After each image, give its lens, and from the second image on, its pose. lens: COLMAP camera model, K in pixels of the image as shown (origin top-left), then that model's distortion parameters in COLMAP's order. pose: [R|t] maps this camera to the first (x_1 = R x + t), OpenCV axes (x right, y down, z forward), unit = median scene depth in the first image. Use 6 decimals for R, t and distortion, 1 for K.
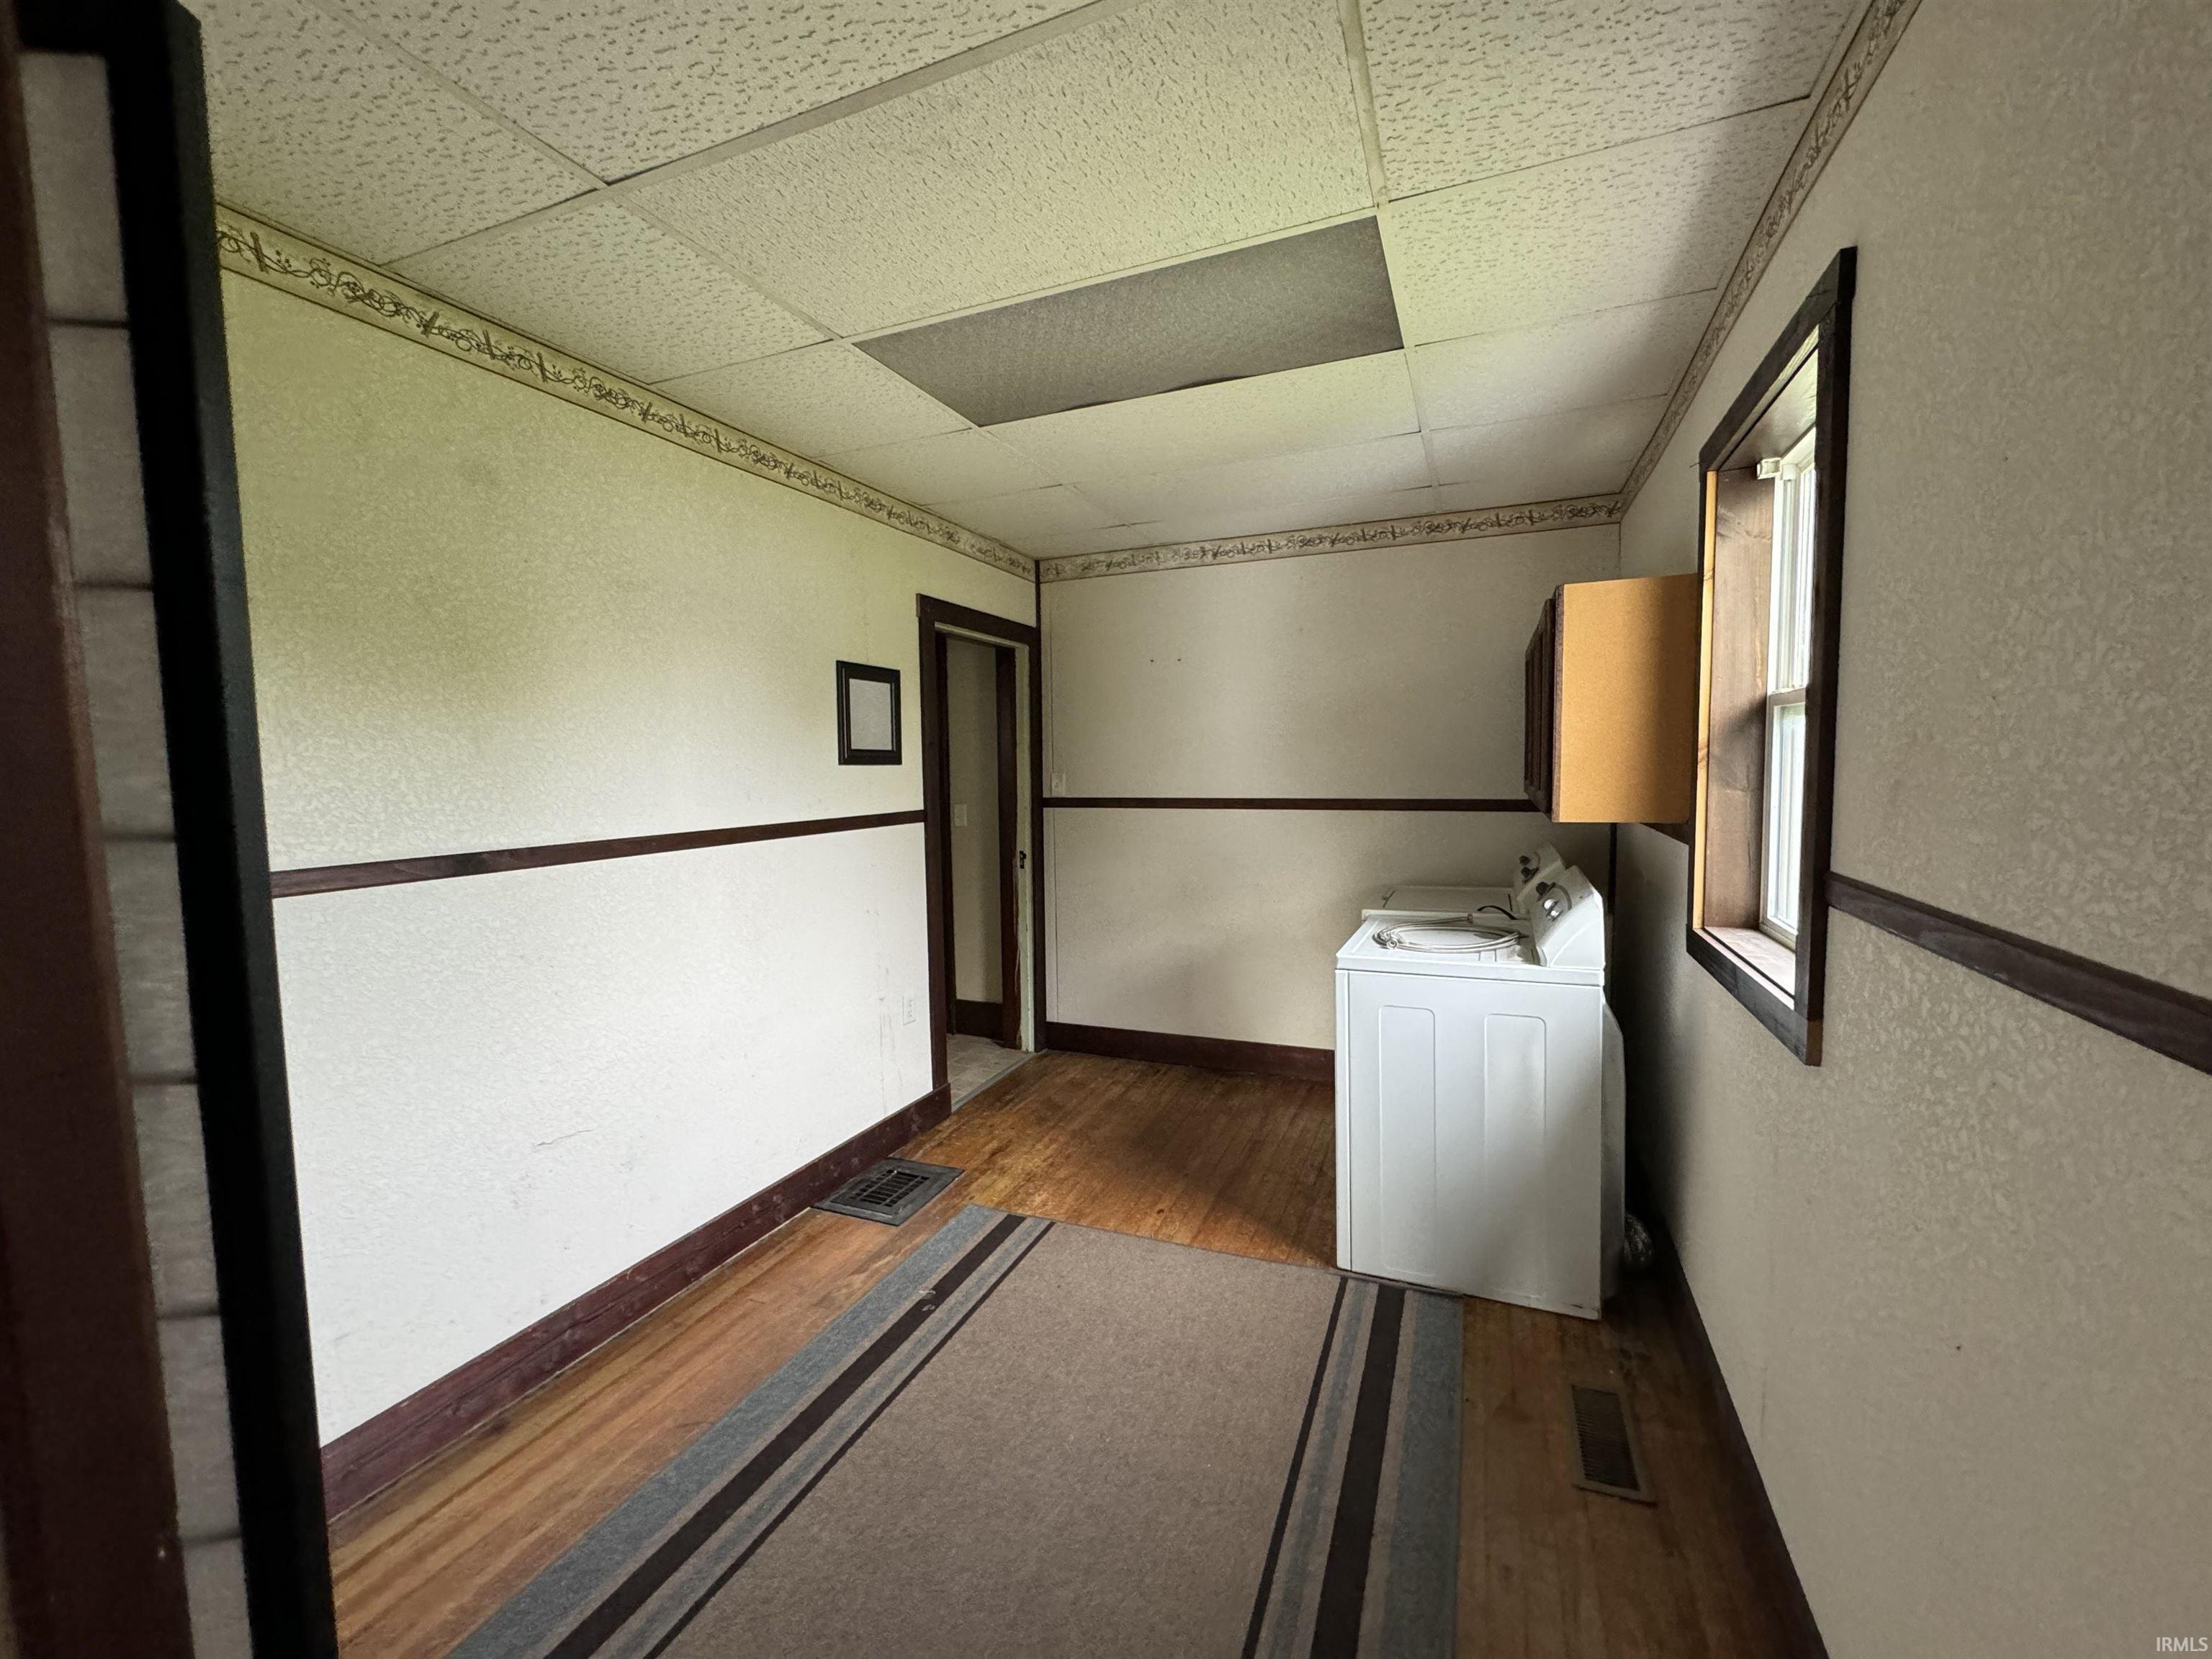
lens RADIAL K [[883.4, 0, 1111.3], [0, 883.4, 827.4], [0, 0, 1]] dist [-0.002171, 0.000394]
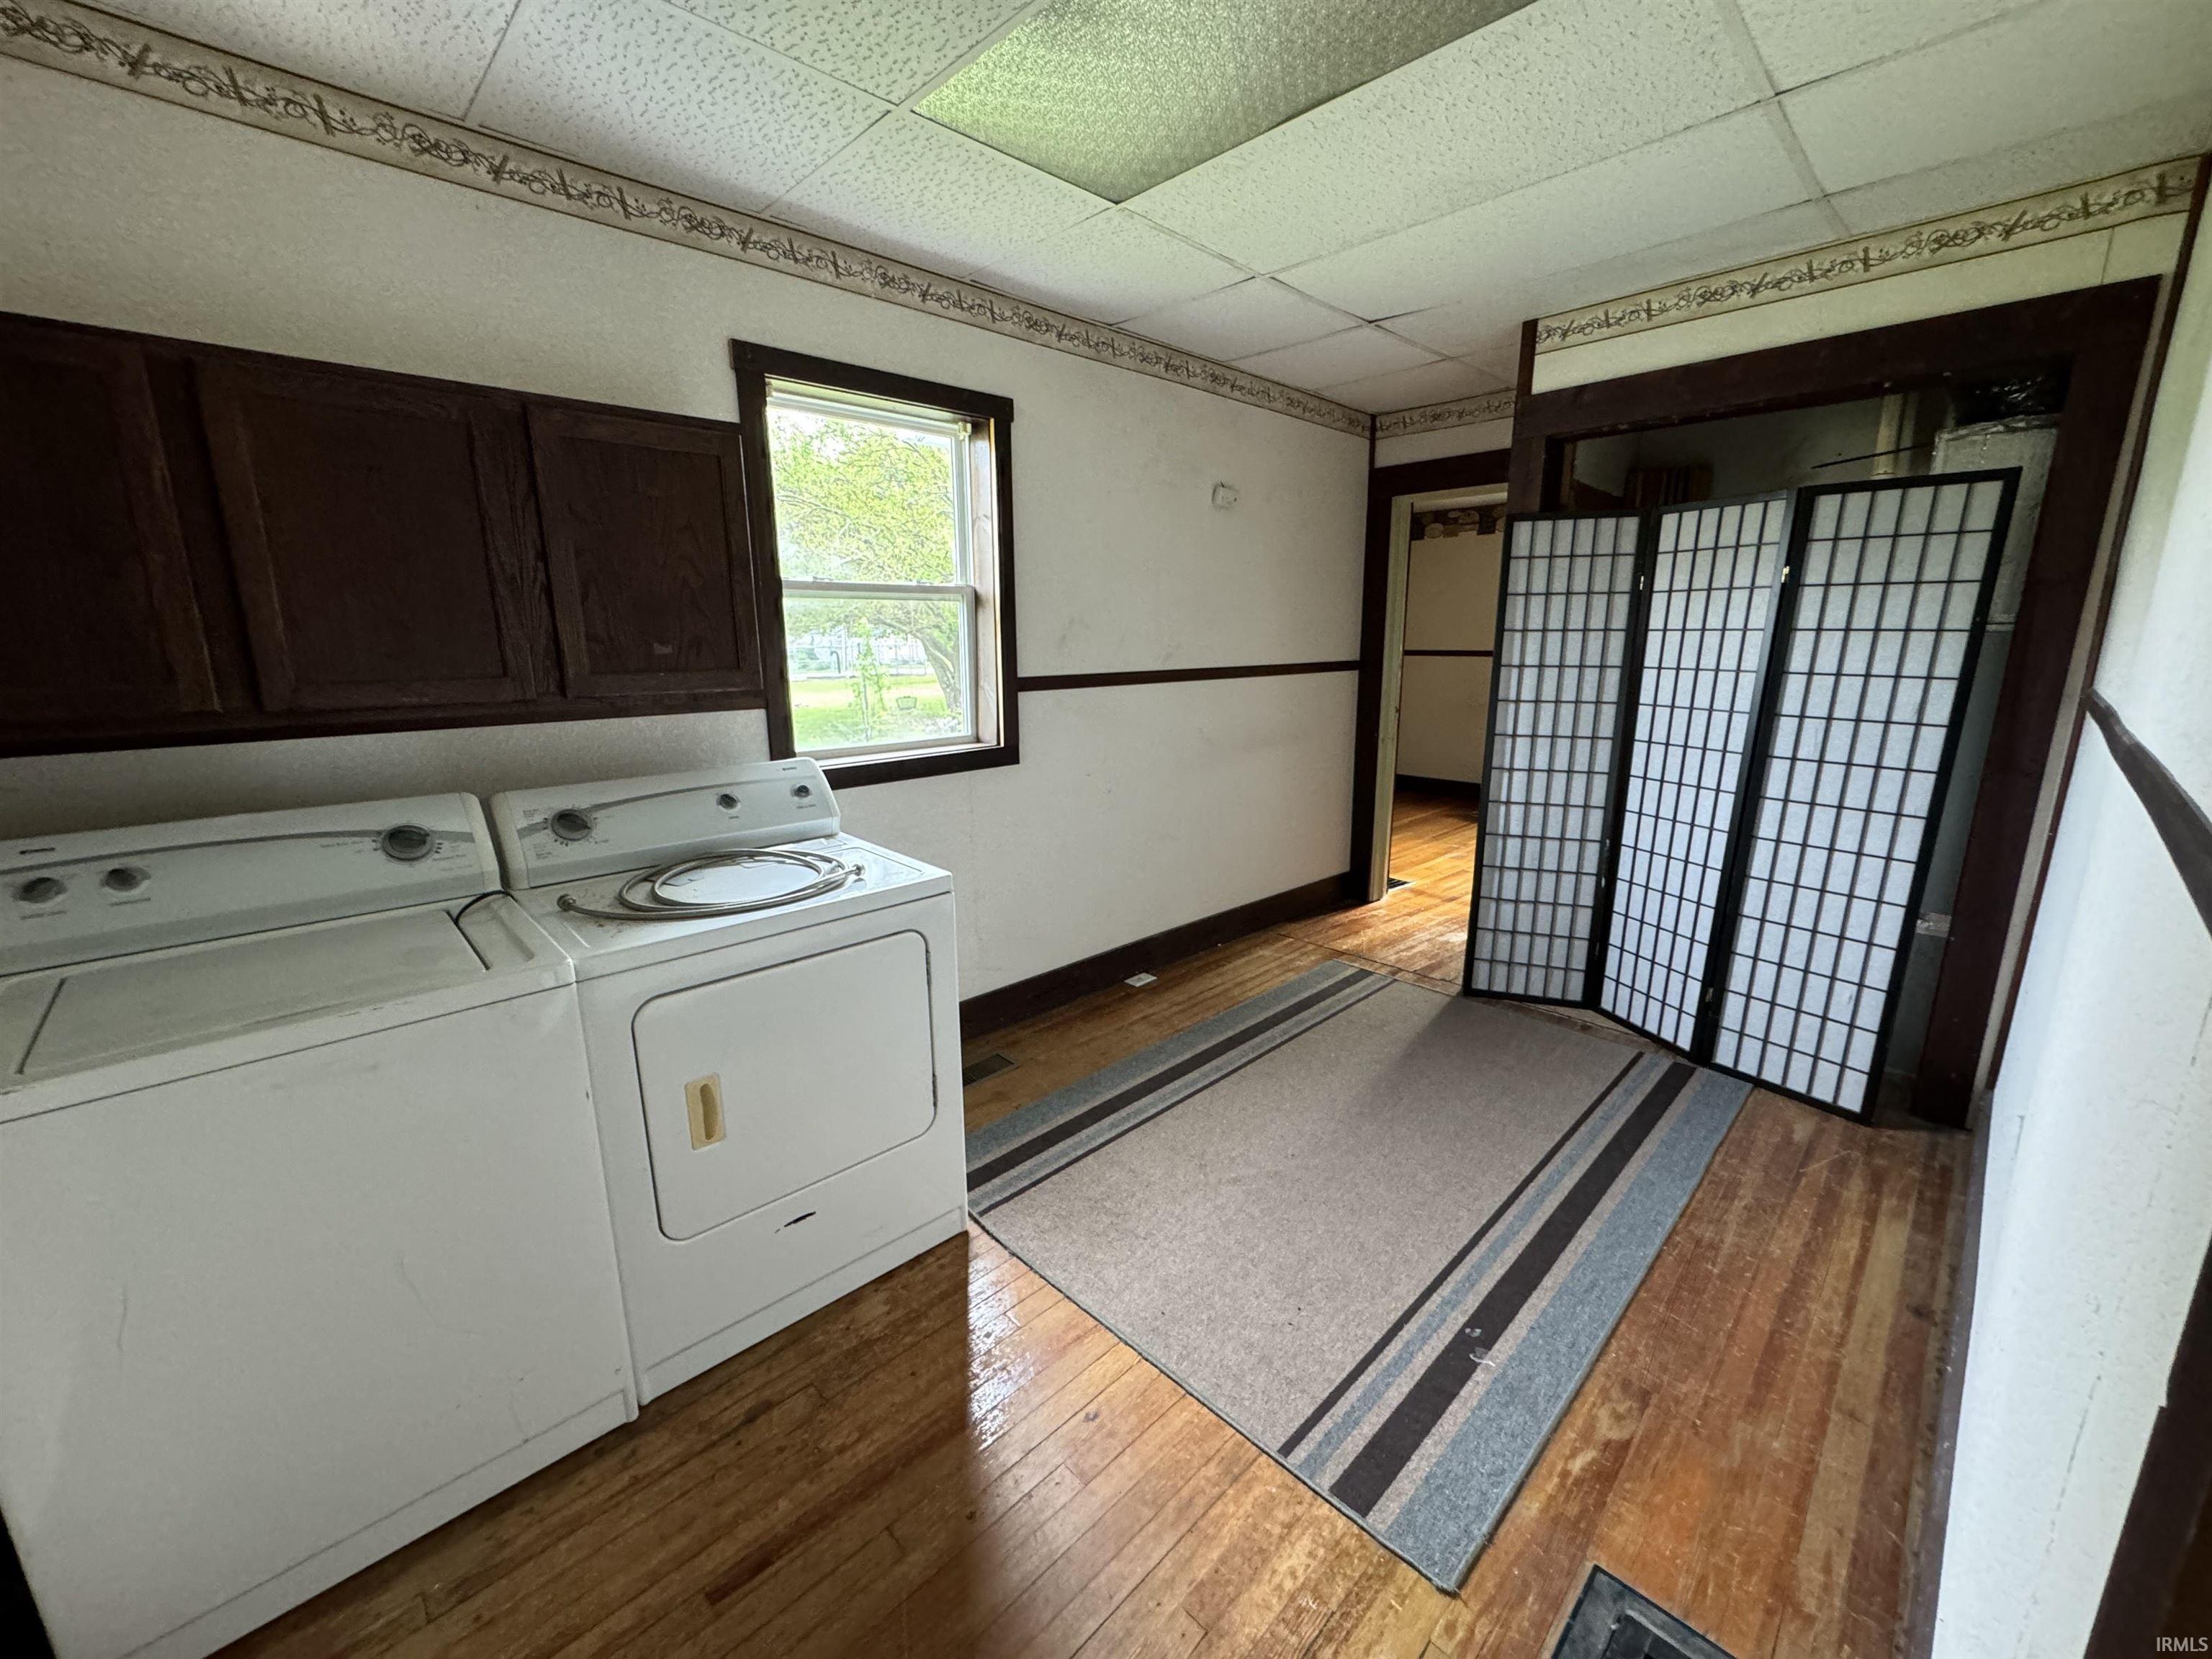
lens RADIAL K [[883.4, 0, 1109.2], [0, 883.4, 835.3], [0, 0, 1]] dist [-0.002171, 0.000394]
pose [[-0.920509, -0.071052, 0.384207, -0.171584], [0.044956, 0.957536, 0.284788, -0.102013], [-0.388126, 0.279422, -0.878226, 1.614463]]
